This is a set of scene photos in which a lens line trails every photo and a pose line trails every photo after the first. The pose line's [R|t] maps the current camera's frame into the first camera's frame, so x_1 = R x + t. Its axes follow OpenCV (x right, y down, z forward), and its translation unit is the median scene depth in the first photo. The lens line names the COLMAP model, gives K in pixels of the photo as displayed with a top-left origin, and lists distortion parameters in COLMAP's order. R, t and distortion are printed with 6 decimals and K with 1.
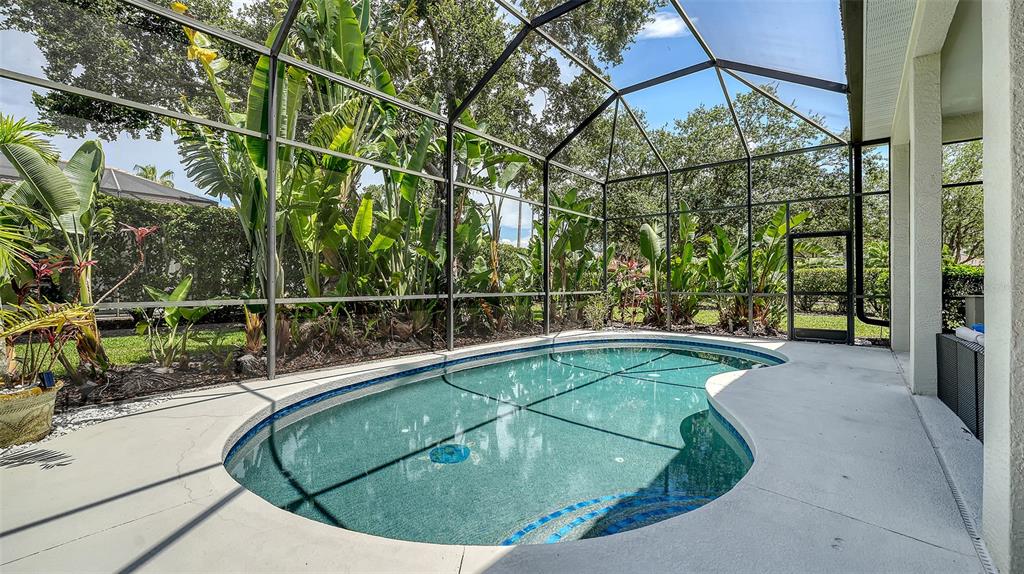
lens RADIAL K [[415.9, 0, 512.3], [0, 415.9, 283.1], [0, 0, 1]] dist [-0.011683, 0.000289]
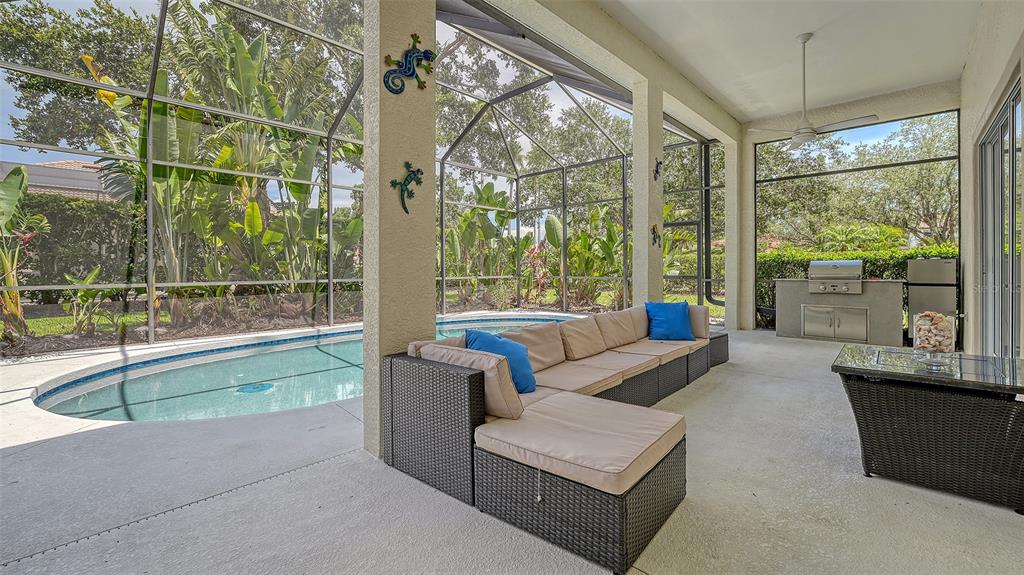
lens RADIAL K [[415.9, 0, 514.1], [0, 415.9, 273.0], [0, 0, 1]] dist [-0.011683, 0.000289]
pose [[0.998562, -0.005192, -0.053350, 0.474214], [0.005816, 0.999917, 0.011536, -0.002134], [0.053285, -0.011830, 0.998509, -0.182774]]
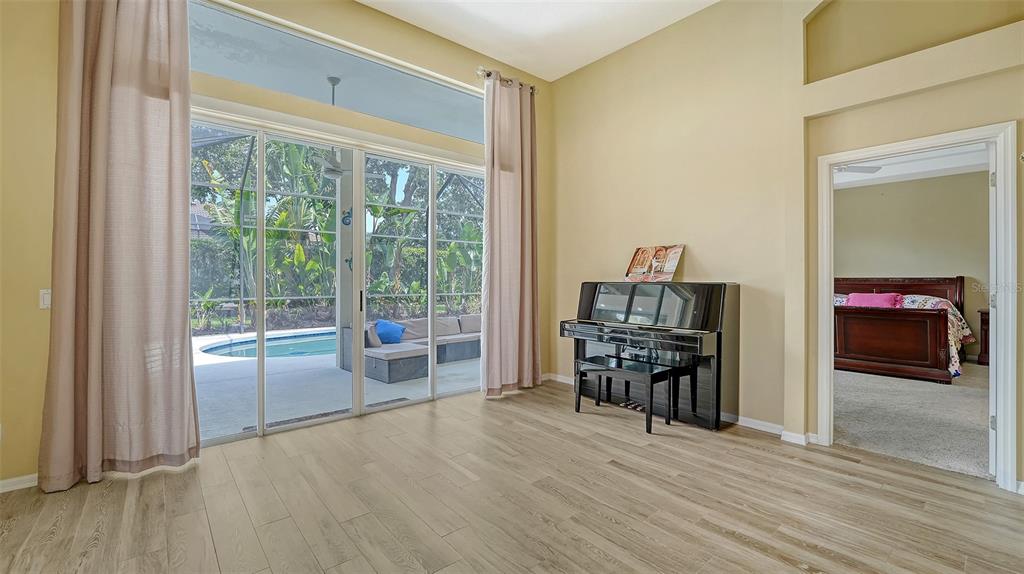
lens RADIAL K [[415.9, 0, 504.6], [0, 415.9, 285.6], [0, 0, 1]] dist [-0.011683, 0.000289]
pose [[0.985903, -0.004457, -0.167258, 0.879437], [0.006075, 0.999940, 0.009158, -0.030260], [0.167207, -0.010045, 0.985871, -0.711904]]
